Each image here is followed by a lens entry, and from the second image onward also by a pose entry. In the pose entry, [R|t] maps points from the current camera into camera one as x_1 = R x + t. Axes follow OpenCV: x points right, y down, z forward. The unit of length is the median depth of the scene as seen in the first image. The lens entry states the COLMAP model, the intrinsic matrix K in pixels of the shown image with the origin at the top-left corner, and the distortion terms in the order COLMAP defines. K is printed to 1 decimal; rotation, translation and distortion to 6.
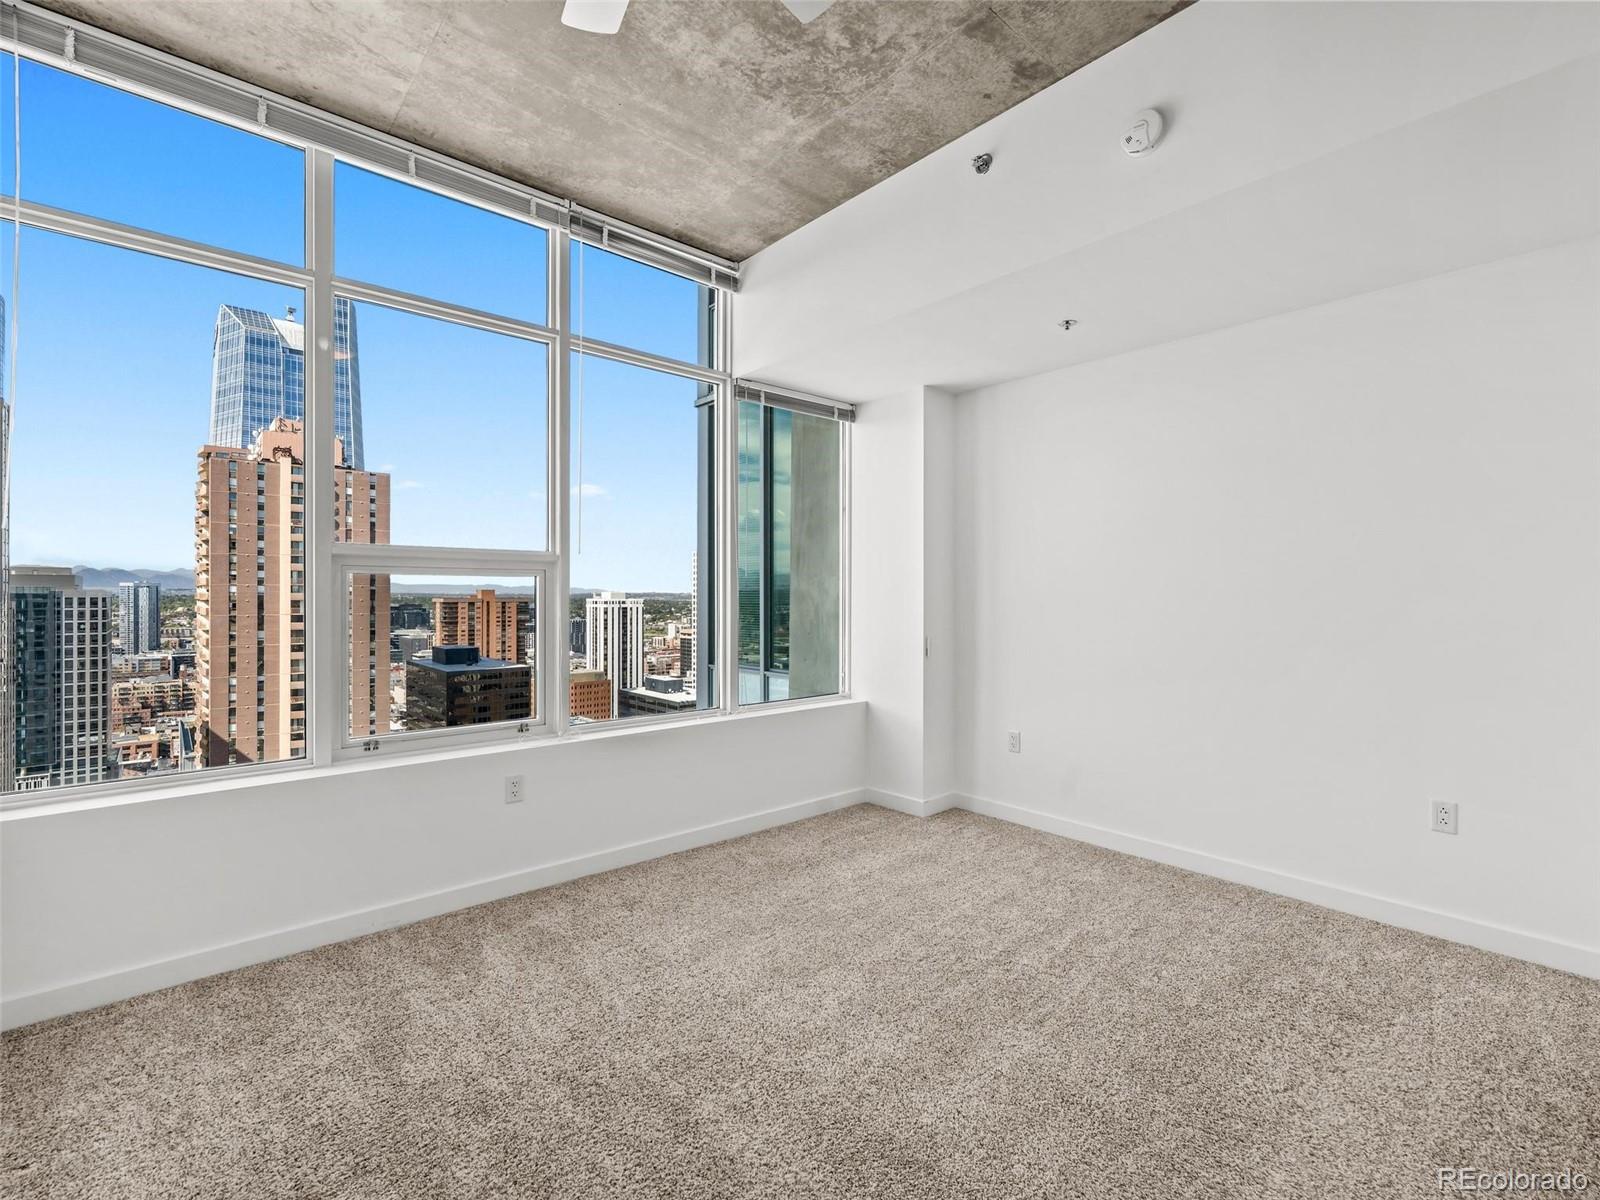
lens RADIAL K [[727.4, 0, 801.7], [0, 727.4, 595.5], [0, 0, 1]] dist [-0.000452, -0.000122]
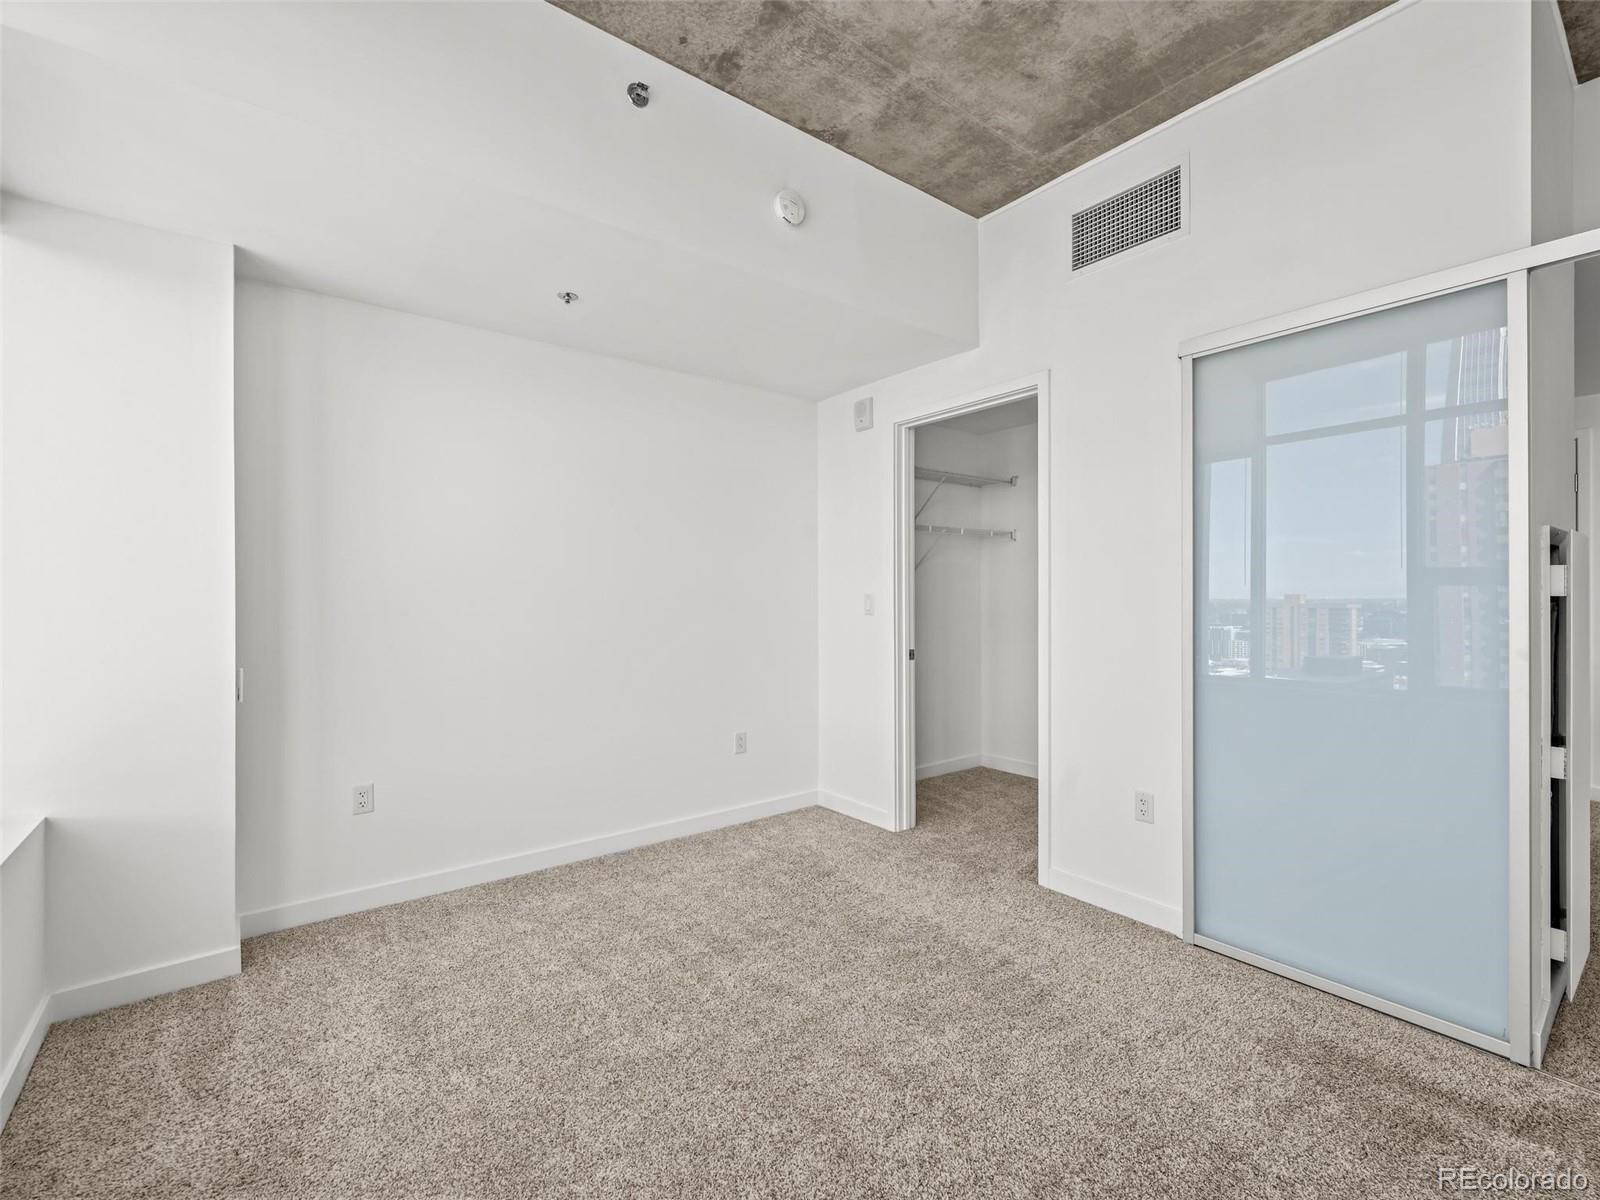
lens RADIAL K [[715.1, 0, 801.6], [0, 715.1, 596.0], [0, 0, 1]] dist [-0.000493, -0.000074]
pose [[0.058022, 0.000073, 0.998315, -0.459577], [0.004627, 0.999989, -0.000342, -0.000207], [-0.998305, 0.004639, 0.058021, 0.601274]]
